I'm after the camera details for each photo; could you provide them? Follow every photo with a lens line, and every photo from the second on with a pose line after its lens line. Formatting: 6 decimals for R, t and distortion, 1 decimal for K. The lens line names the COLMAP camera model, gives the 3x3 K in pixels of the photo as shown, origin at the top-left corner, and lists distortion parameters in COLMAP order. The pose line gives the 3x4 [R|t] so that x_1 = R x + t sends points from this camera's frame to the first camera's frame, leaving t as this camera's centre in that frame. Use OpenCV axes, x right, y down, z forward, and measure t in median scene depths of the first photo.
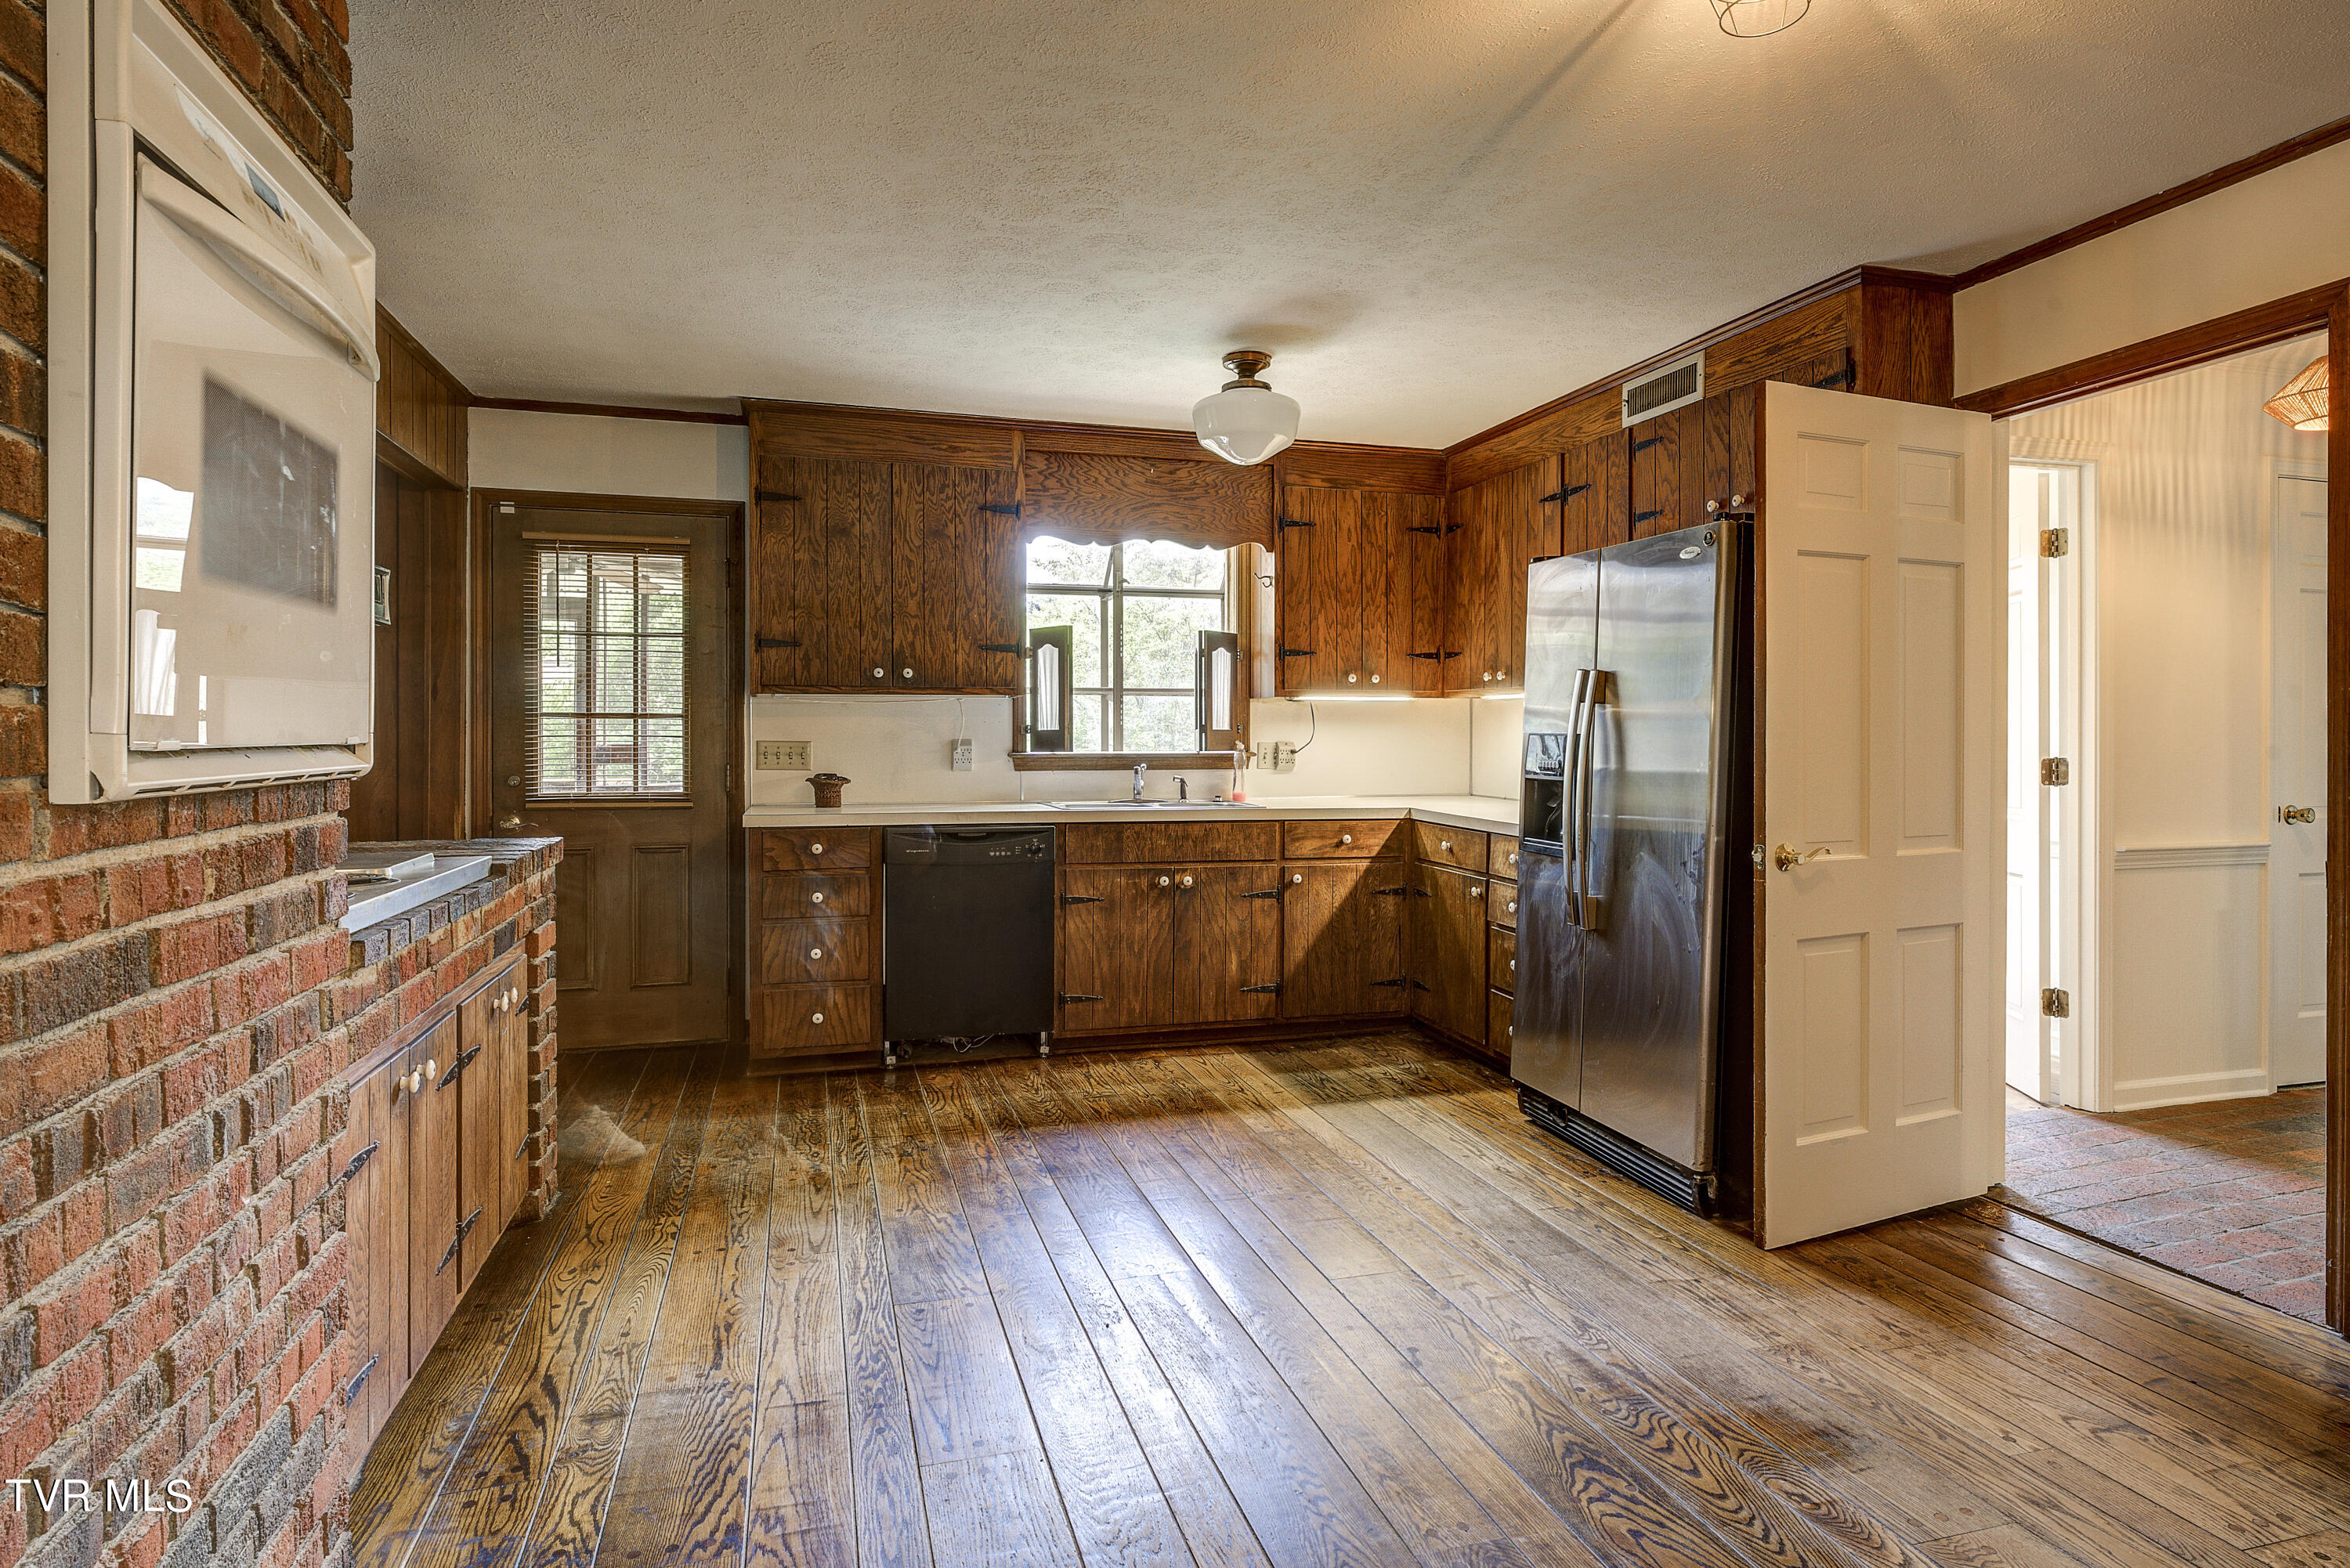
lens RADIAL K [[1225.4, 0, 1198.2], [0, 1225.4, 743.2], [0, 0, 1]] dist [0.000937, -0.000853]
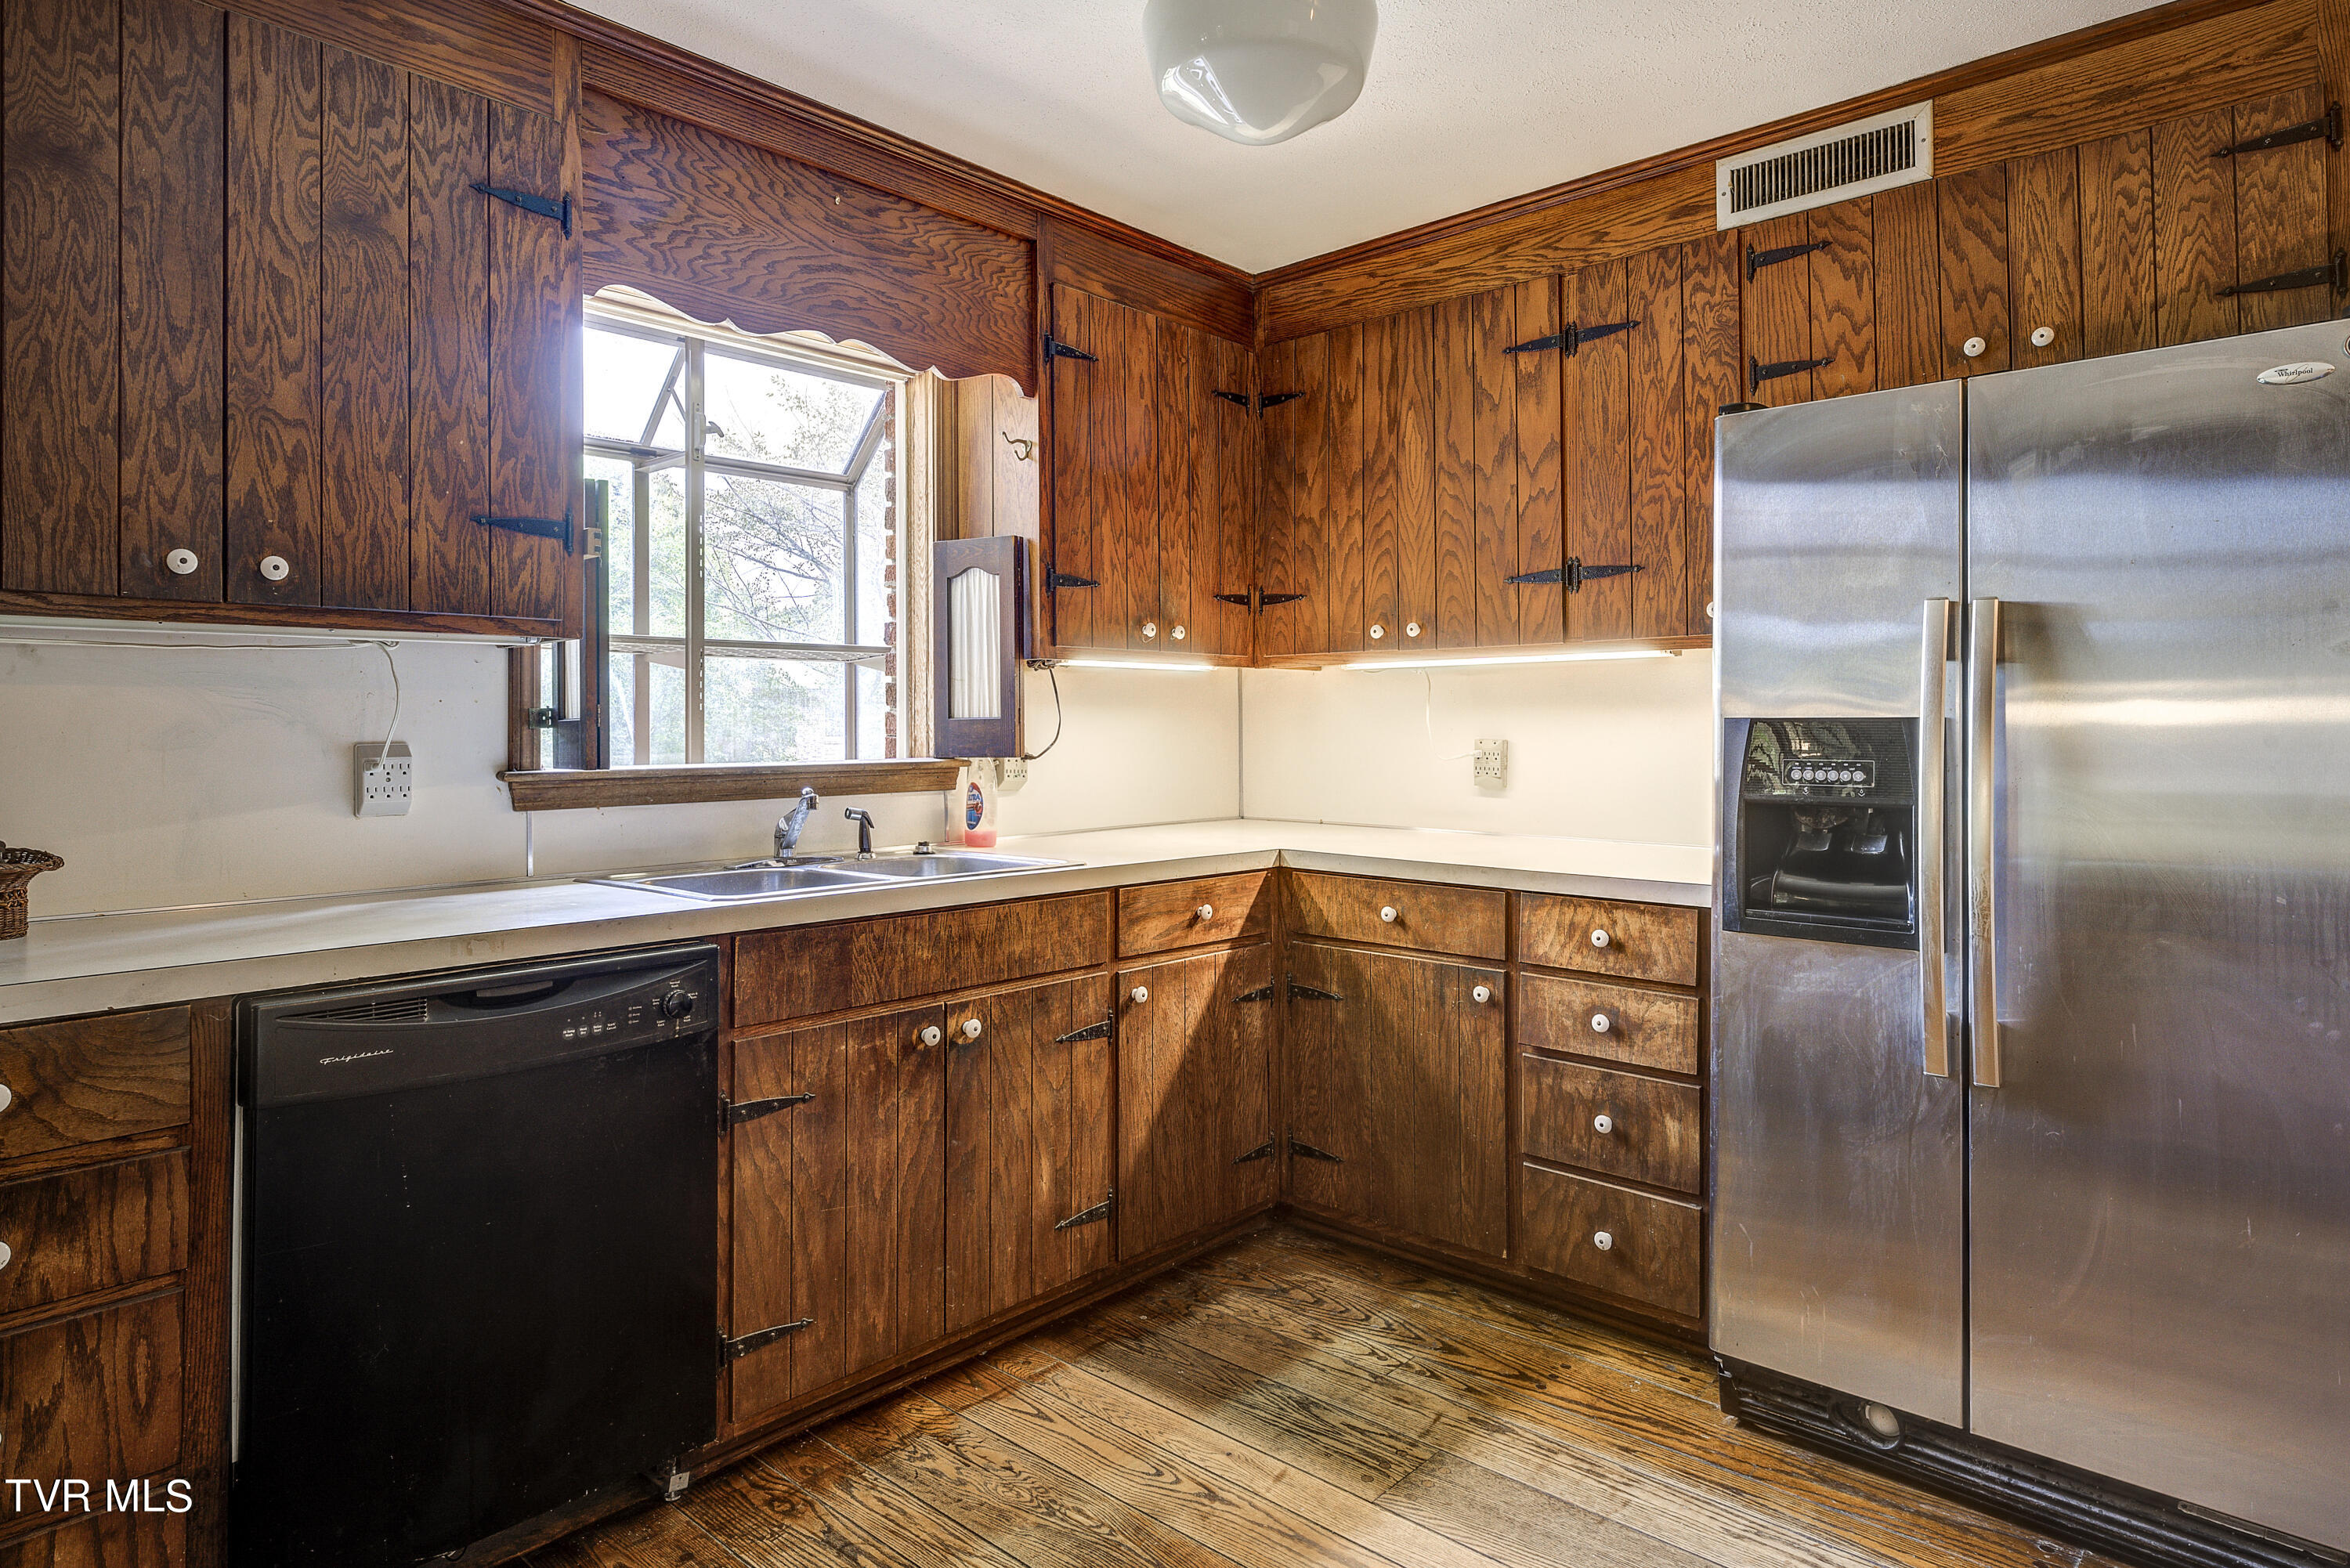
lens RADIAL K [[1308.5, 0, 1185.8], [0, 1308.5, 701.2], [0, 0, 1]] dist [0.002668, -0.001185]
pose [[0.858698, 0.004331, 0.512463, -0.208603], [0.011196, 0.999567, -0.027207, -0.002071], [-0.512359, 0.029100, 0.858278, 0.525285]]
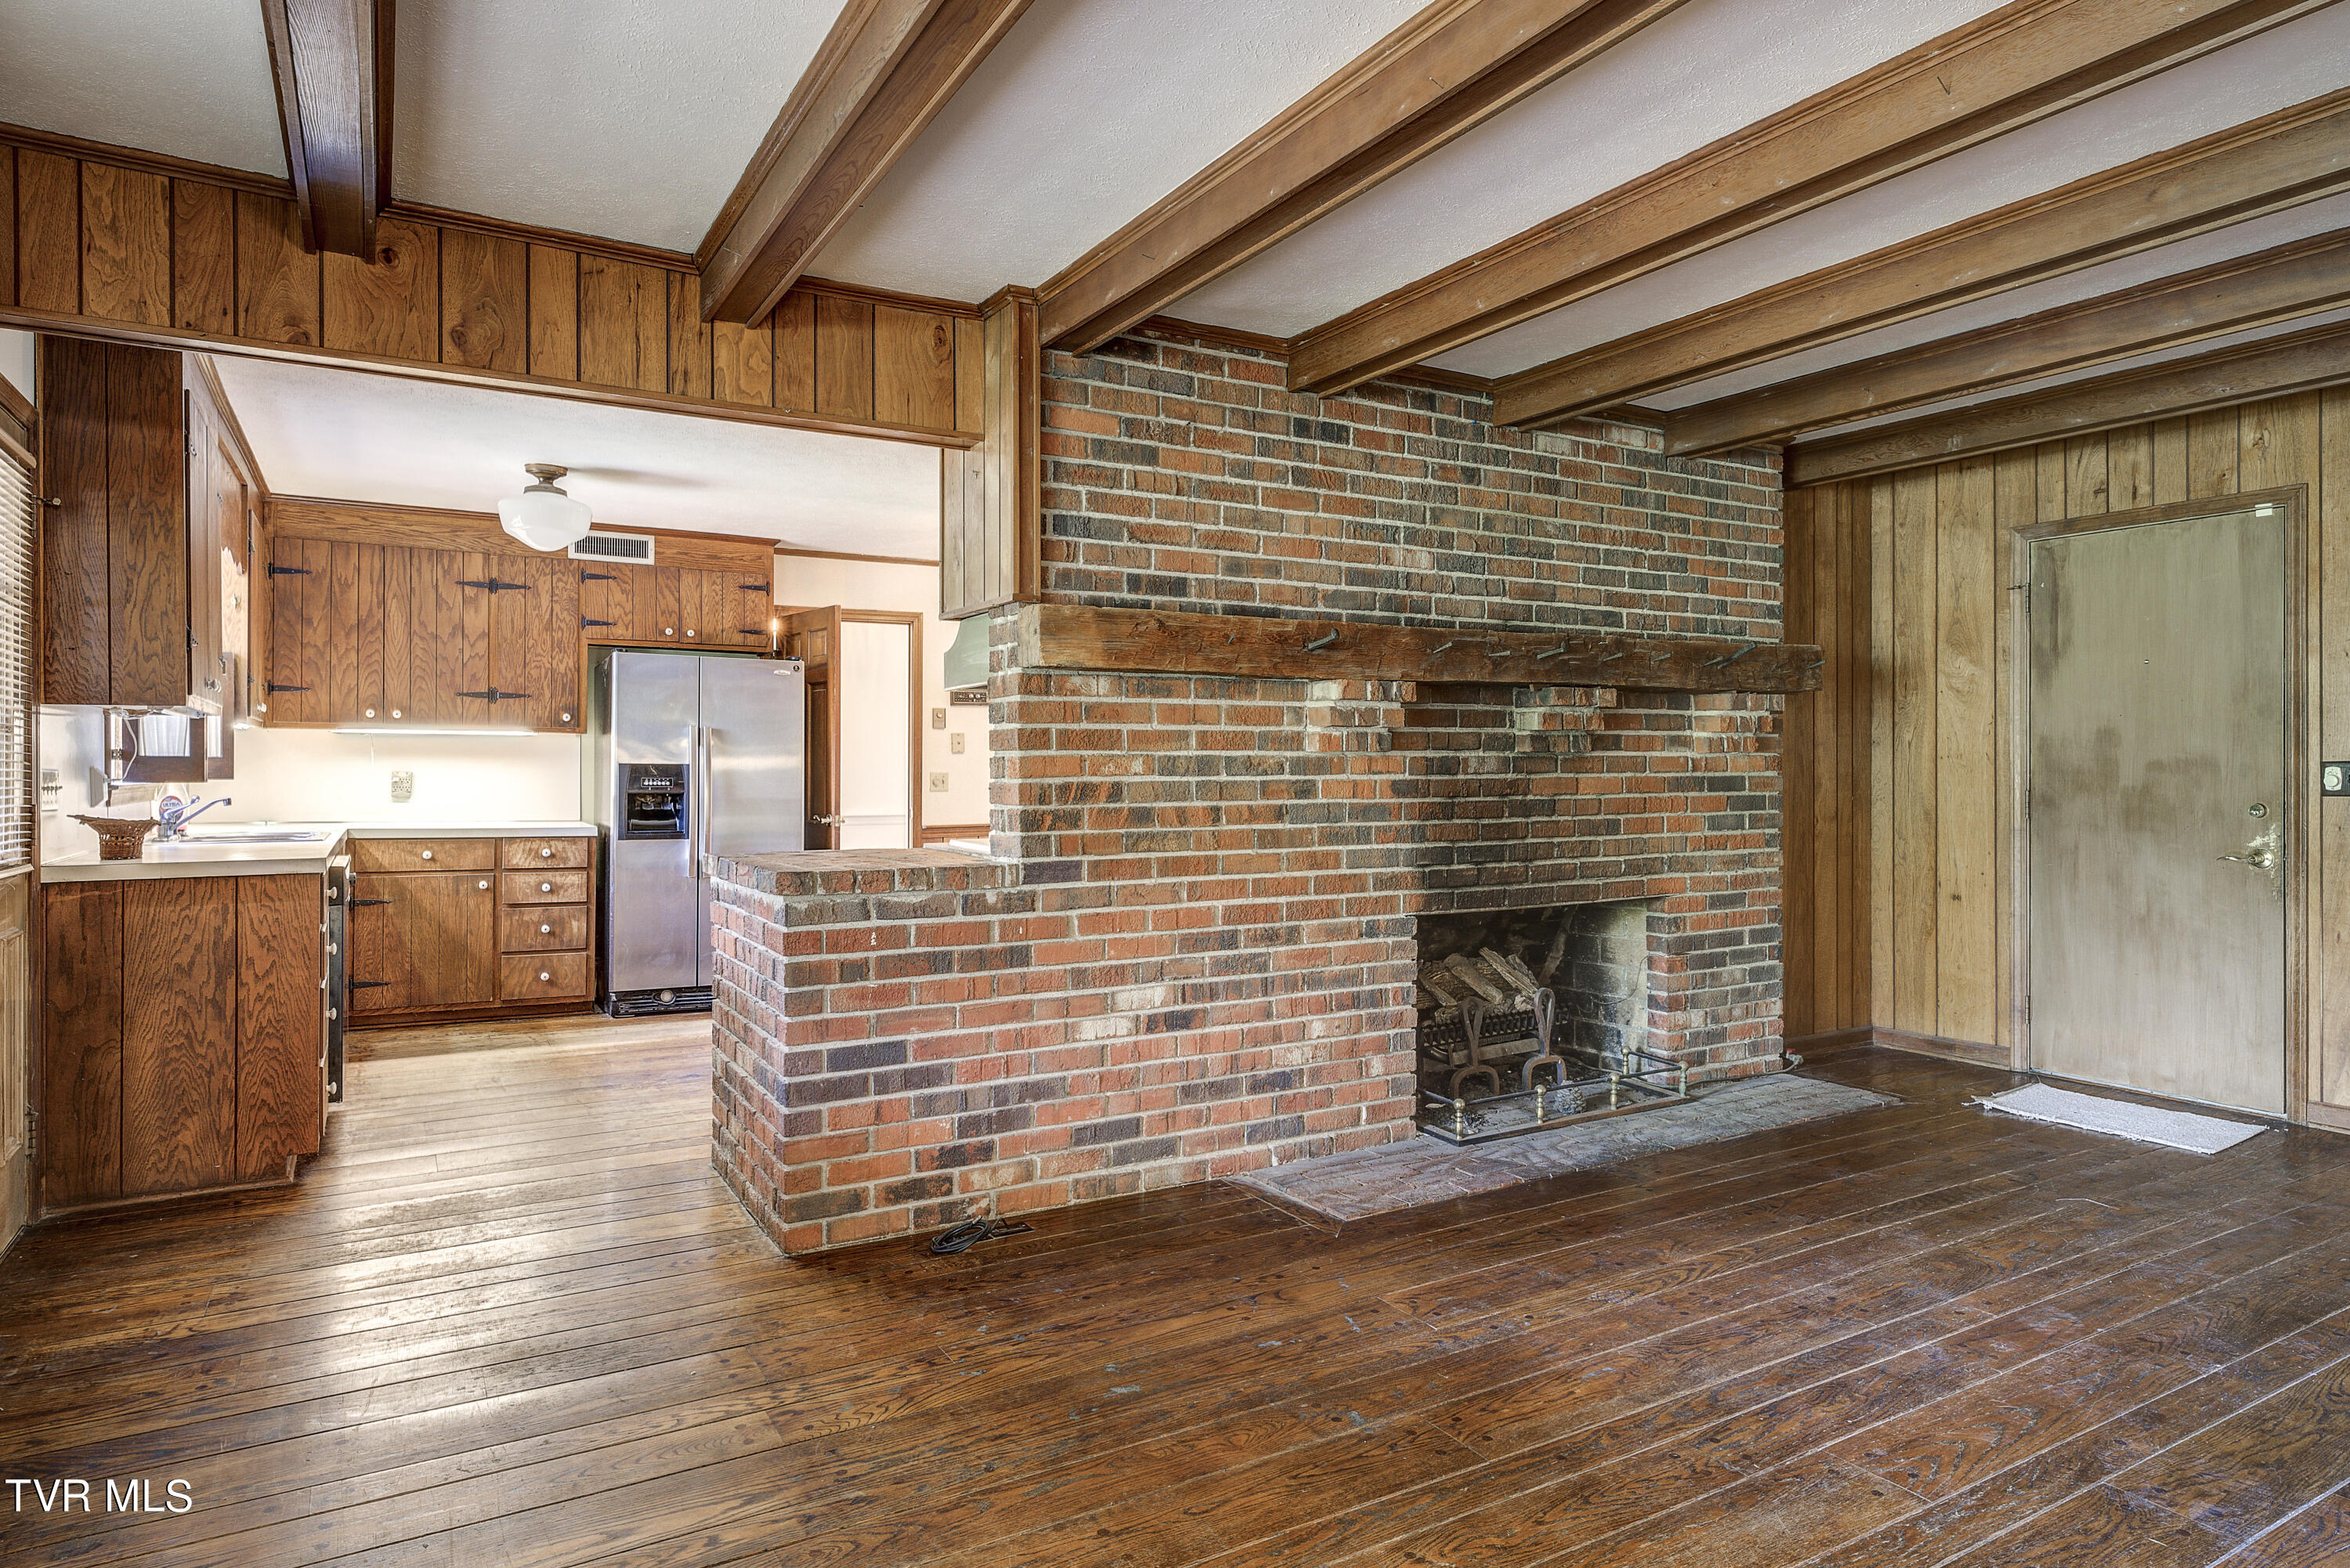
lens RADIAL K [[1350.6, 0, 1182.5], [0, 1350.6, 764.0], [0, 0, 1]] dist [0.004950, -0.001538]
pose [[-0.215621, 0.002540, 0.976474, -1.299384], [0.006123, 0.999980, -0.001249, -0.000213], [-0.976458, 0.005709, -0.215633, 0.575626]]
